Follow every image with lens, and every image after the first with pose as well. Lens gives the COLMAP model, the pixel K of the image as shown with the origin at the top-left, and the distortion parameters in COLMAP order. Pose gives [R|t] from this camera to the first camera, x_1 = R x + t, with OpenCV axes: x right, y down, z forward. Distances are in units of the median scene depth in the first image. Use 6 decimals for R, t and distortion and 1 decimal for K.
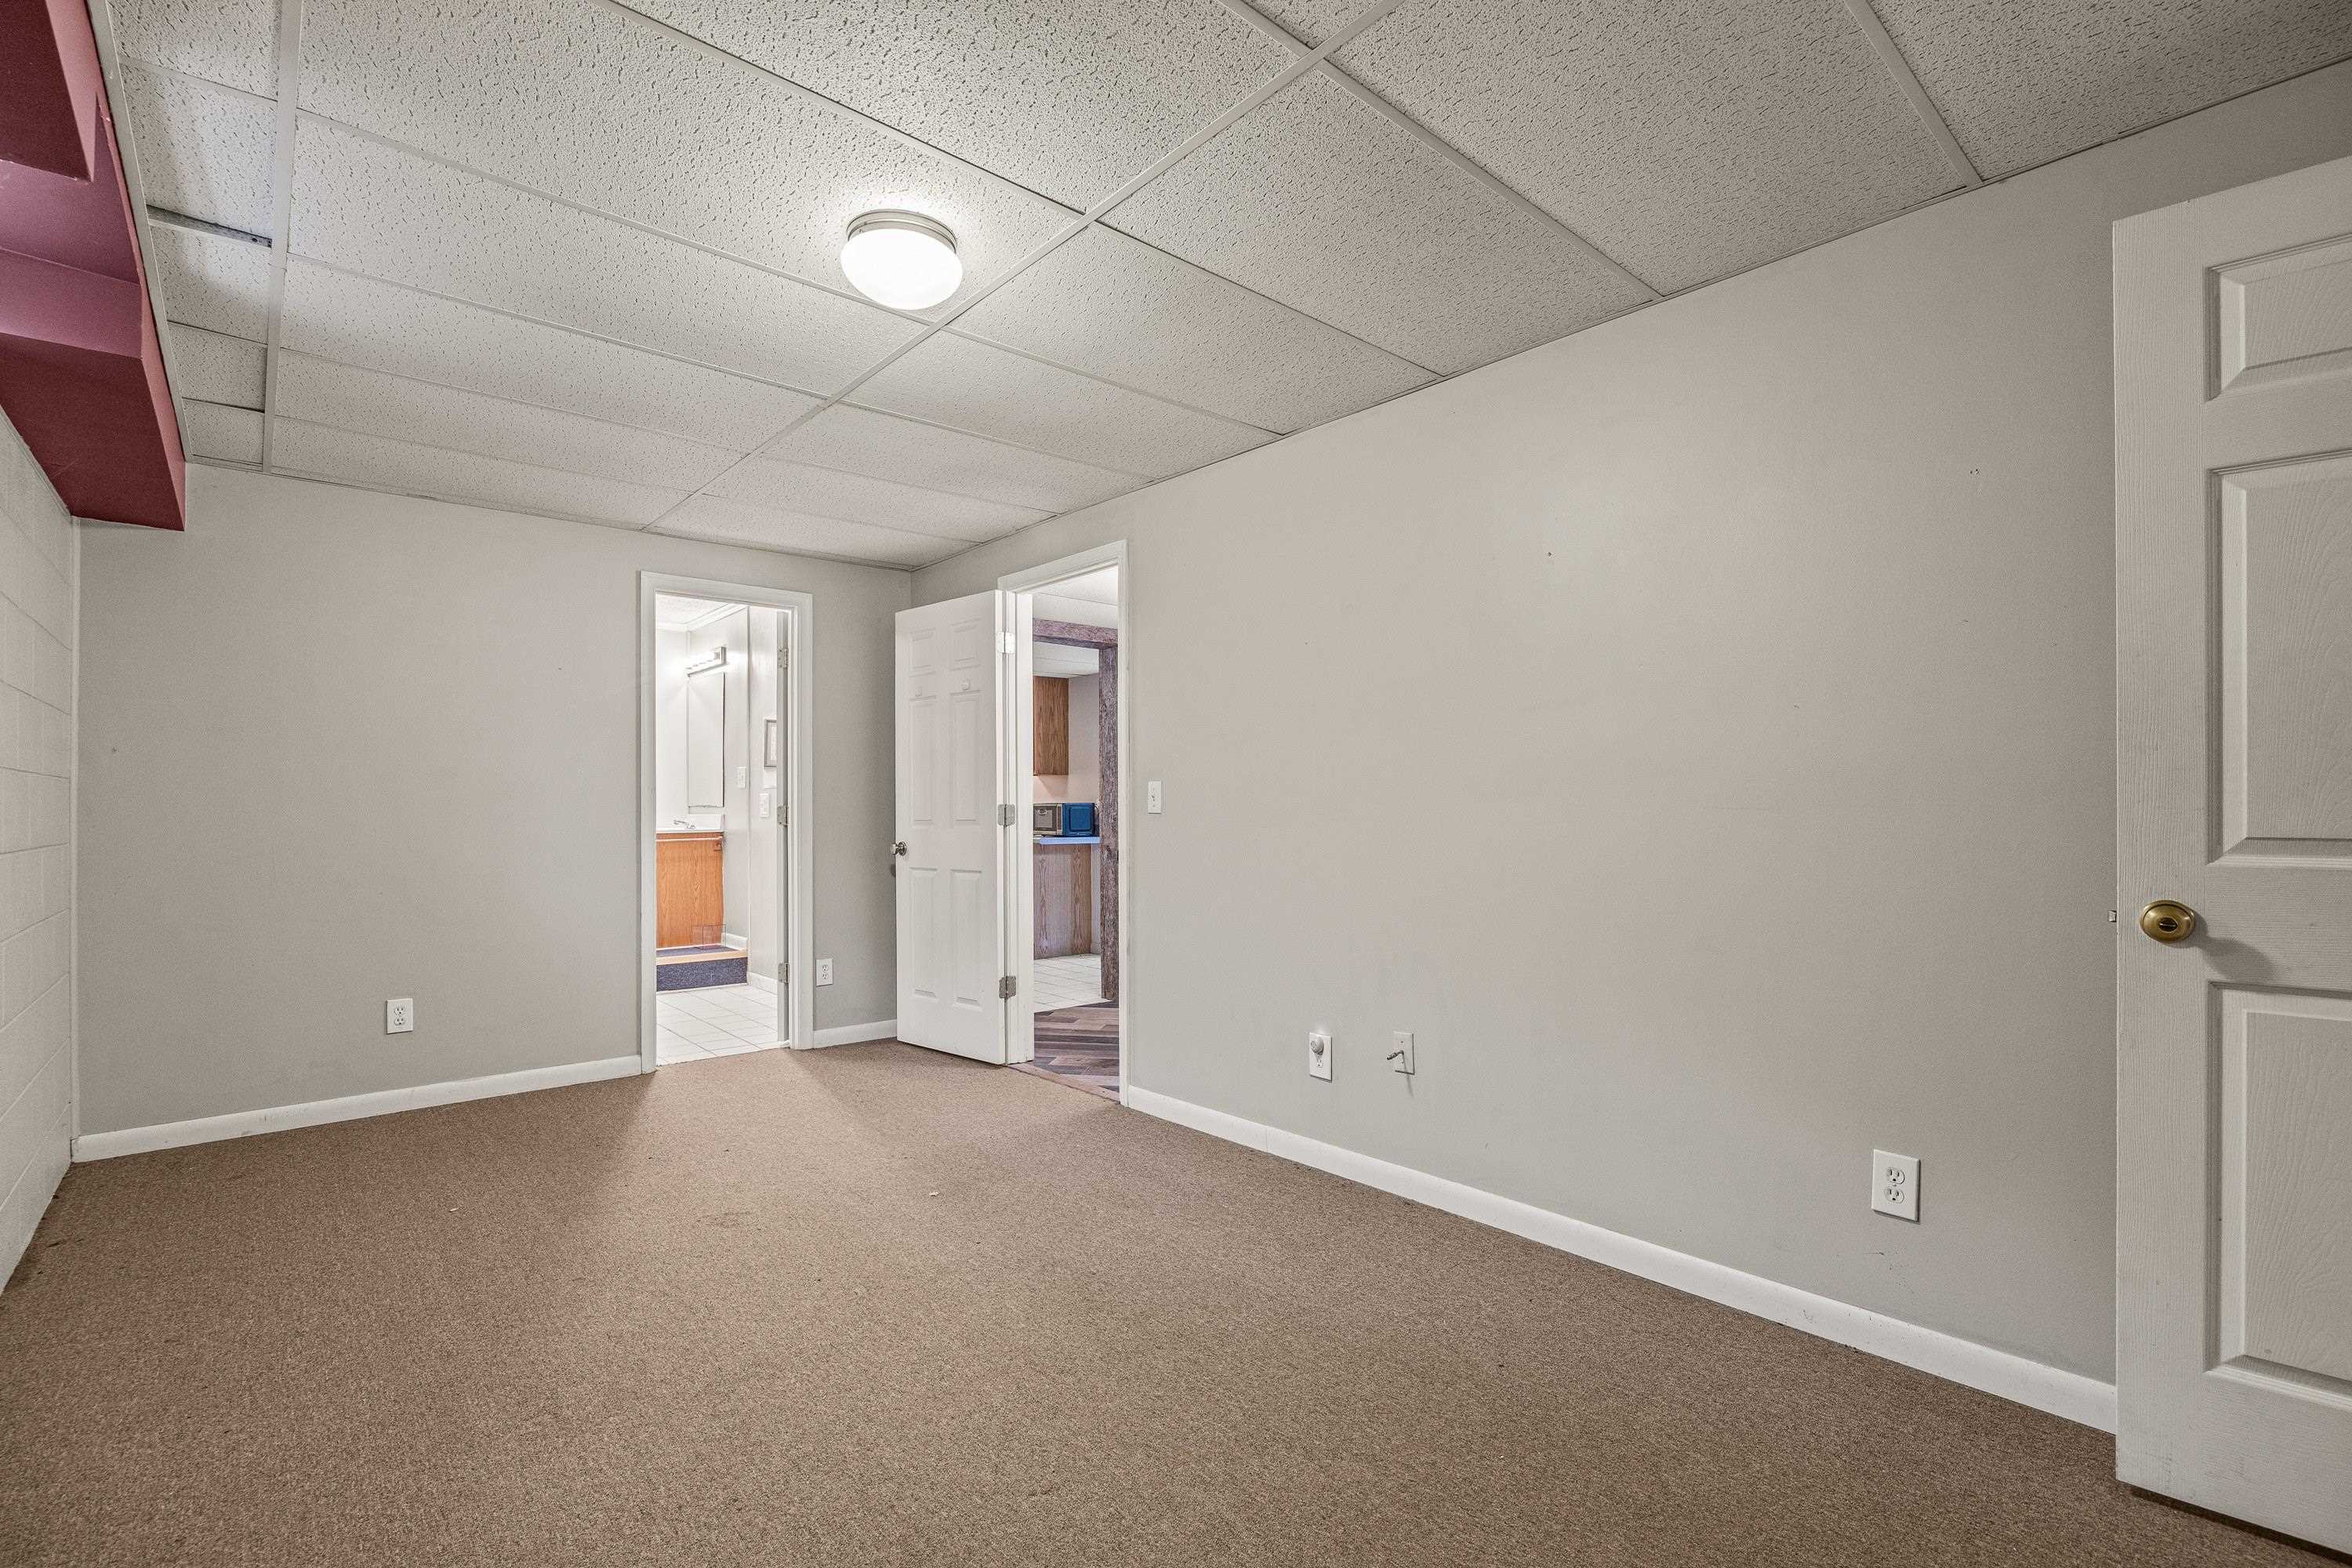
lens RADIAL K [[1077.8, 0, 1180.3], [0, 1077.8, 796.8], [0, 0, 1]] dist [-0.005035, -0.000446]
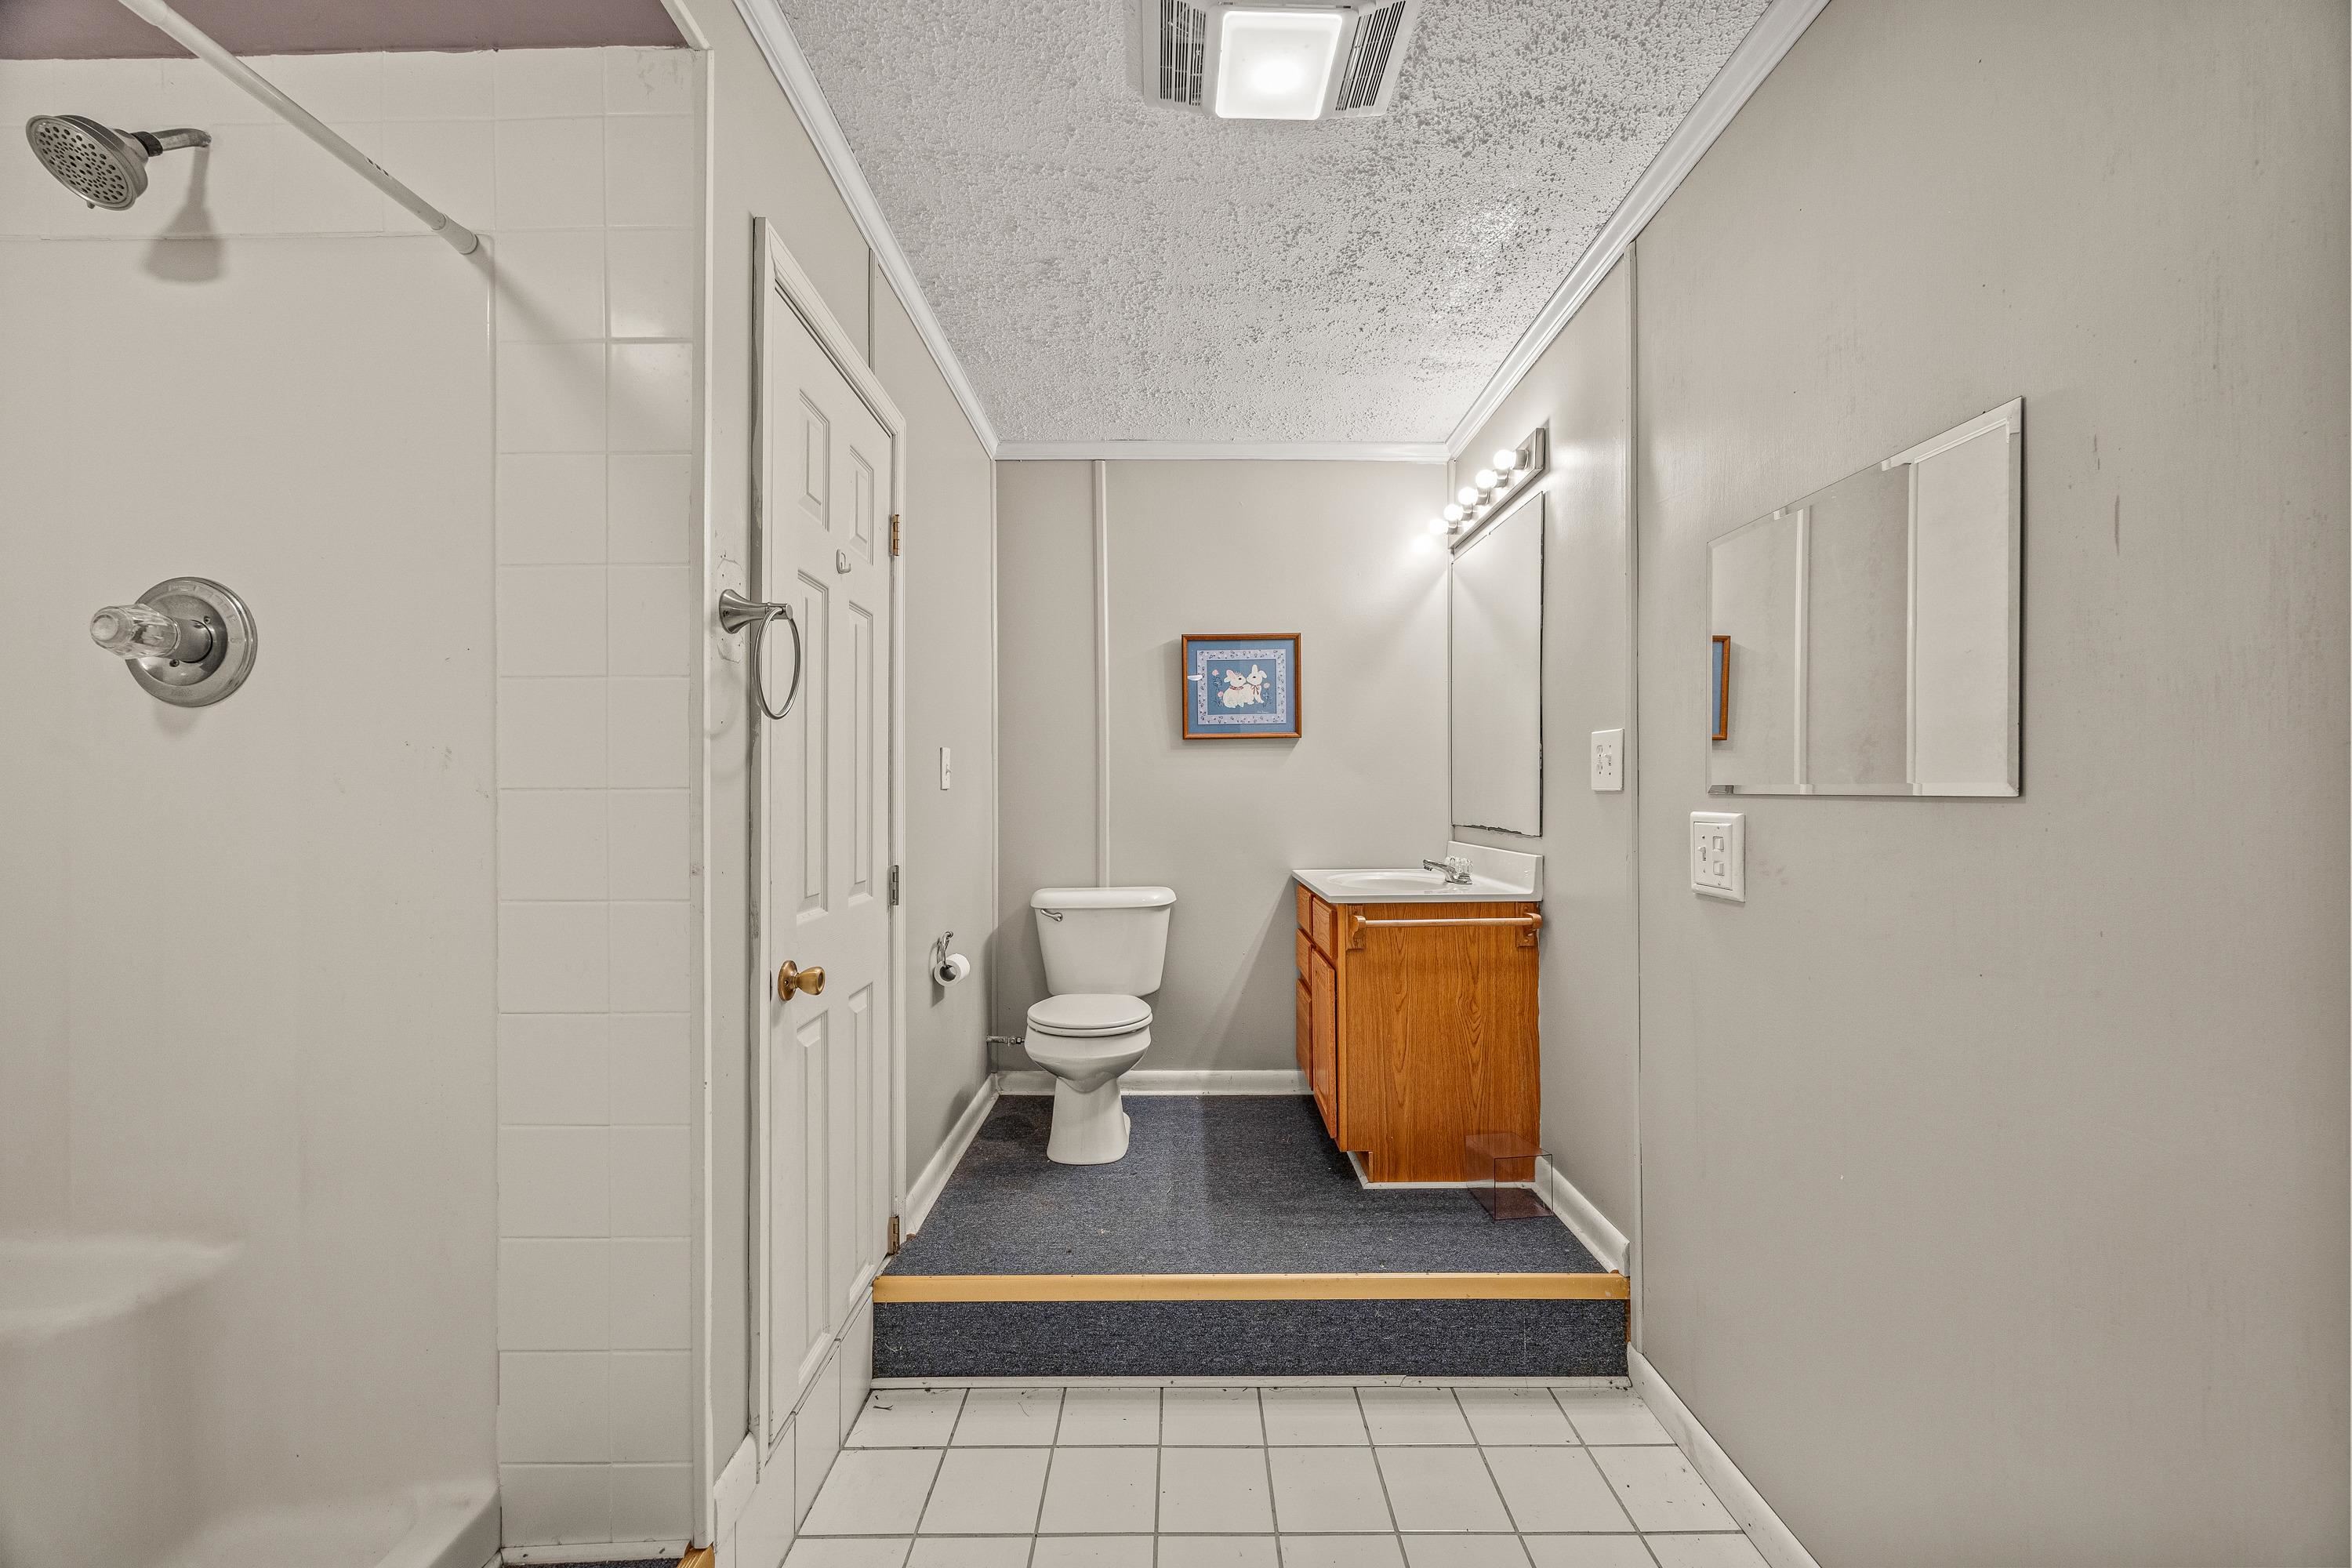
lens RADIAL K [[943.3, 0, 1171.2], [0, 943.3, 792.6], [0, 0, 1]] dist [0.002311, 0.000126]
pose [[0.764238, 0.004310, -0.644920, -0.323551], [-0.000459, 0.999981, 0.006139, -0.009707], [0.644934, -0.004396, 0.764226, 0.688208]]
